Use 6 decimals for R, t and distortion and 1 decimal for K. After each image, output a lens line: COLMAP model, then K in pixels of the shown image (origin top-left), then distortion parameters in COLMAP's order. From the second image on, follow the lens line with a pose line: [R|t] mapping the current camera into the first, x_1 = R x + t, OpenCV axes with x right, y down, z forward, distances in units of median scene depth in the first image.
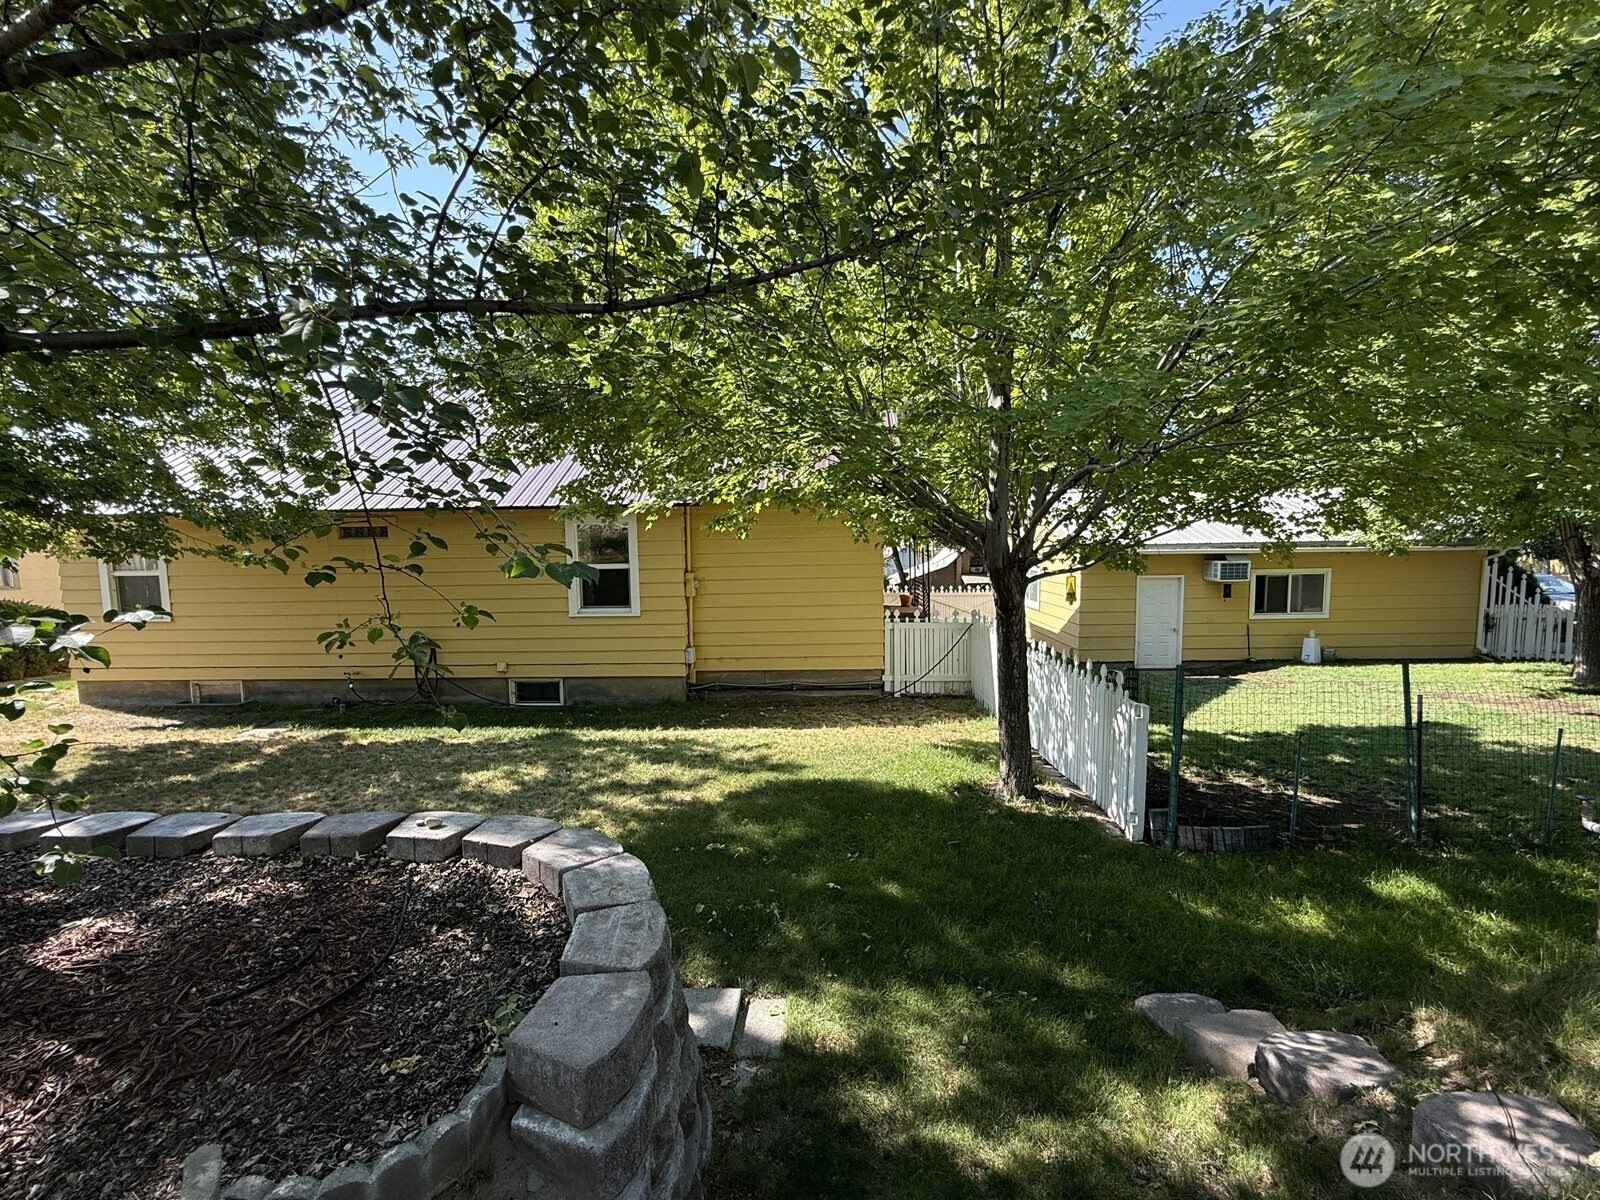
lens RADIAL K [[674.1, 0, 800.5], [0, 674.1, 606.2], [0, 0, 1]] dist [-0.007579, -0.000375]
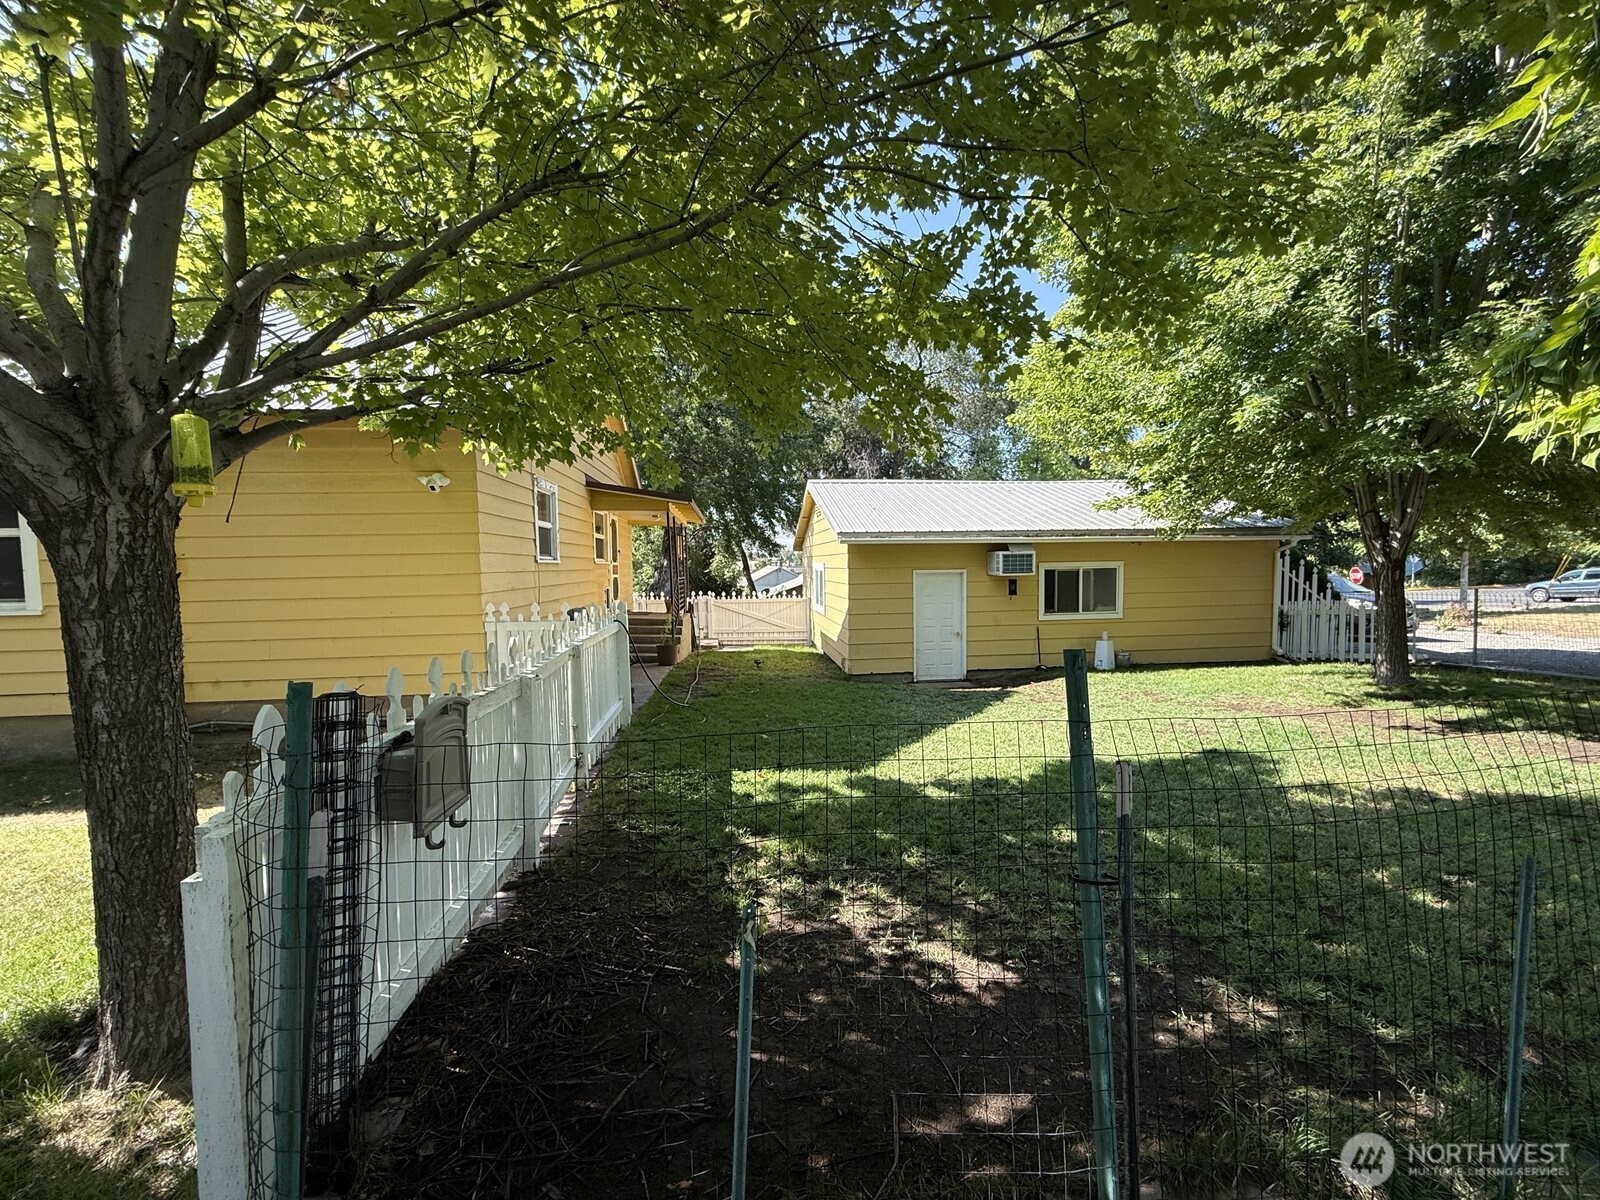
lens RADIAL K [[638.7, 0, 797.0], [0, 638.7, 601.1], [0, 0, 1]] dist [-0.002059, 0.000589]
pose [[0.988338, -0.006030, 0.152156, 0.333411], [0.011826, 0.999237, -0.037215, 0.030683], [-0.151816, 0.038580, 0.987656, 0.330884]]
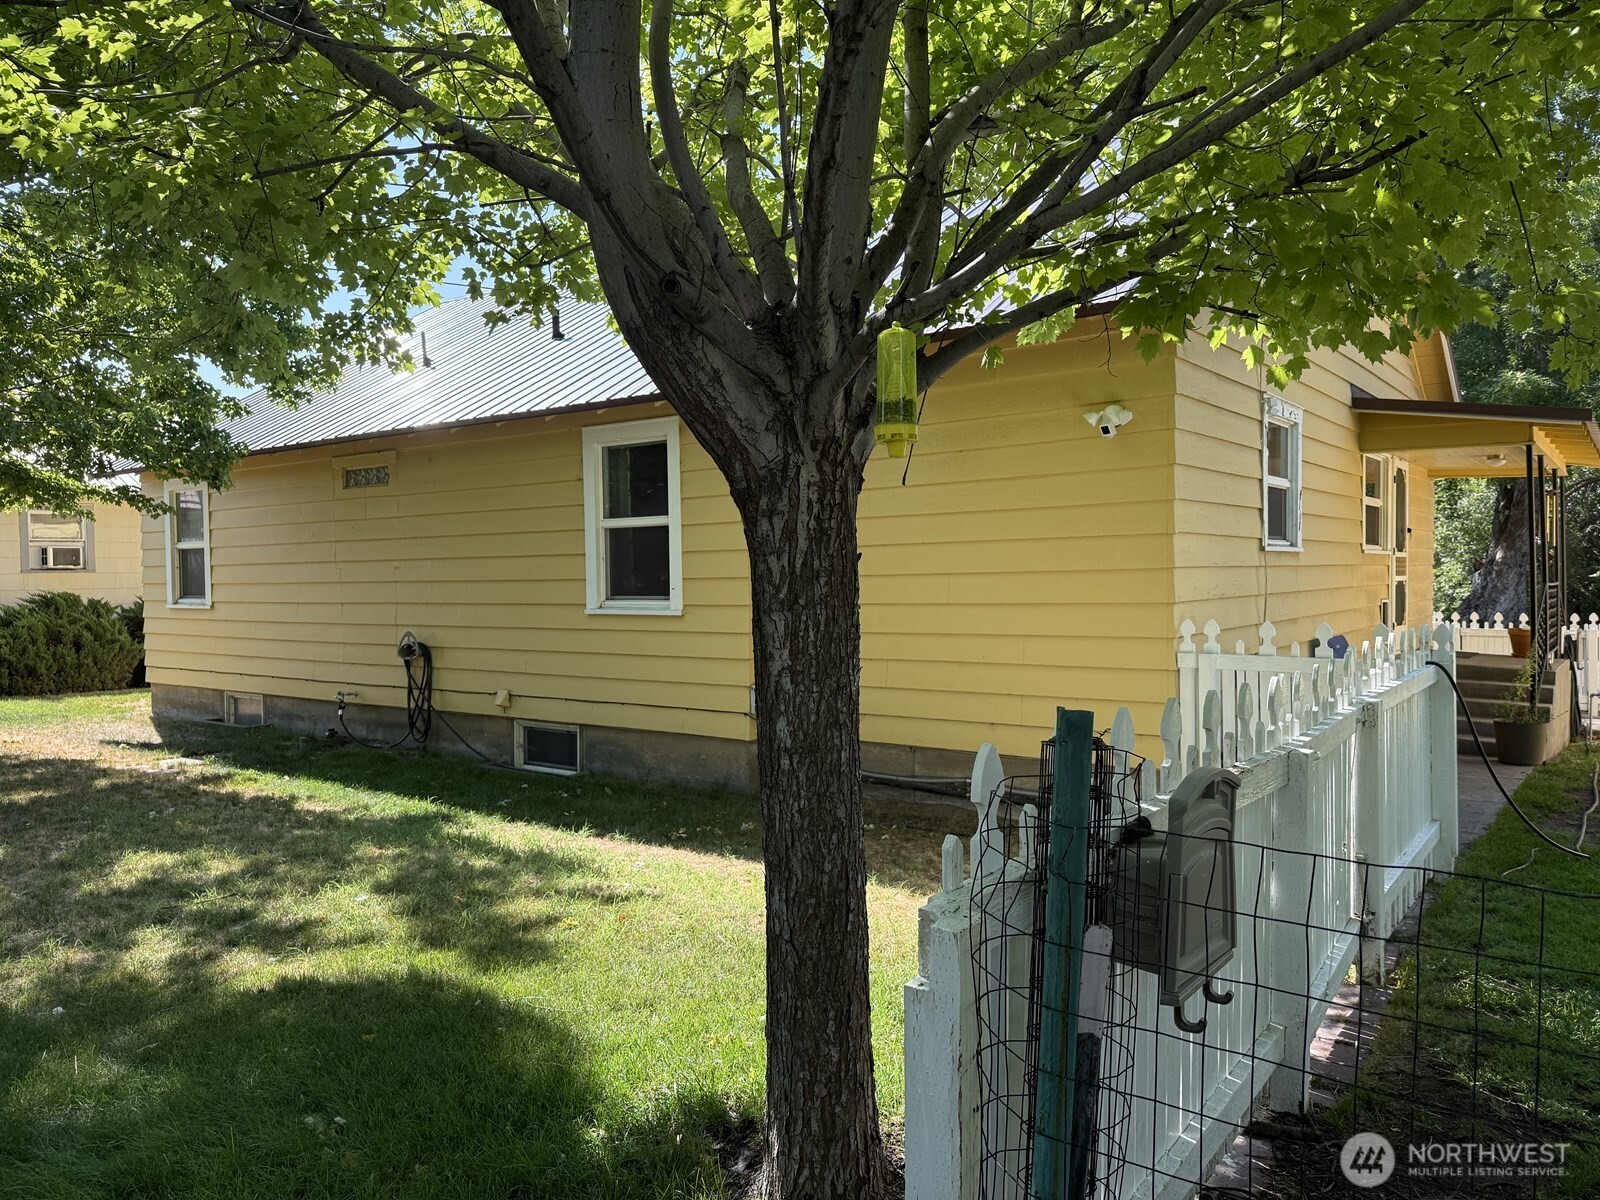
lens RADIAL K [[1118.8, 0, 791.9], [0, 1118.8, 598.0], [0, 0, 1]] dist [0.062875, -0.071522]
pose [[0.826223, 0.018061, -0.563054, 0.306313], [-0.052762, 0.997574, -0.045424, 0.034816], [0.560867, 0.067238, 0.825171, 0.335897]]
